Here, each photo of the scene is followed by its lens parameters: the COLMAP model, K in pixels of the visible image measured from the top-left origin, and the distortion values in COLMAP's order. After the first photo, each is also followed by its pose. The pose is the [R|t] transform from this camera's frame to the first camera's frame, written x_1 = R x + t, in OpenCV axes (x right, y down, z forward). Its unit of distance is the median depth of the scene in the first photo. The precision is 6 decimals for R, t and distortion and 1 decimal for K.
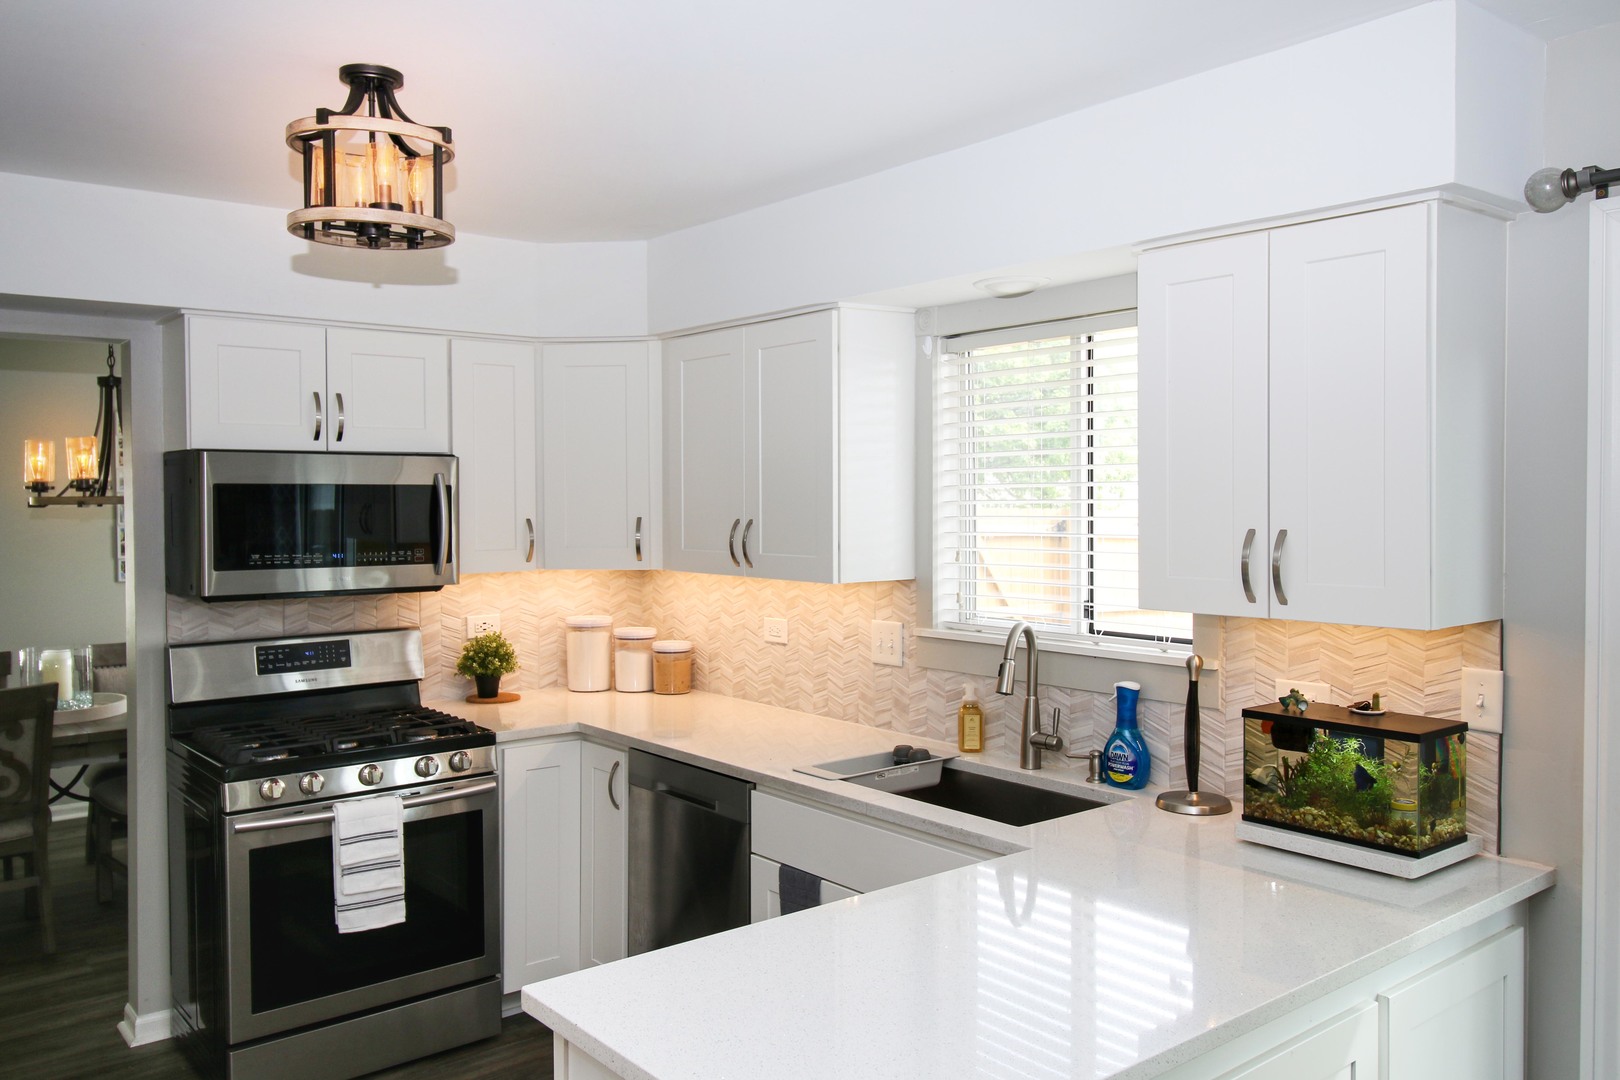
lens RADIAL K [[1264.9, 0, 809.3], [0, 1264.9, 529.4], [0, 0, 1]] dist [0.005471, 0.003376]
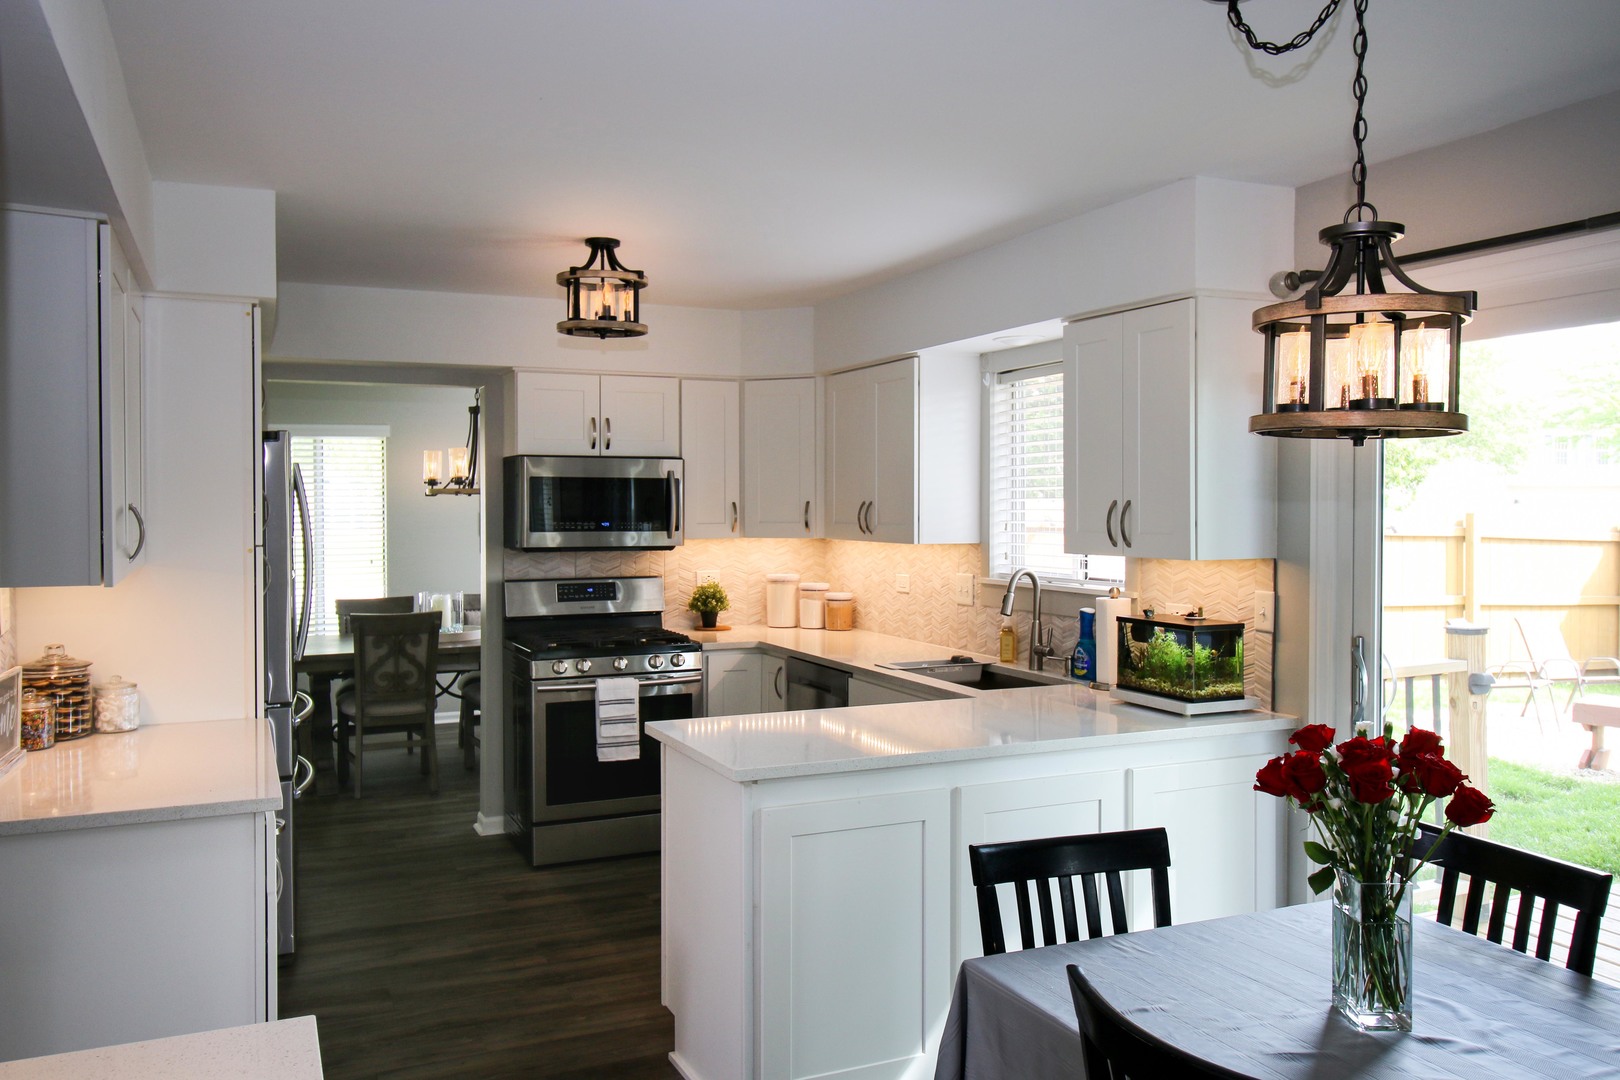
lens RADIAL K [[1264.9, 0, 809.3], [0, 1264.9, 529.4], [0, 0, 1]] dist [0.005471, 0.003376]
pose [[0.967521, 0.008869, -0.252635, 0.249594], [-0.010335, 0.999937, -0.004479, 0.031124], [0.252580, 0.006944, 0.967551, -0.412463]]
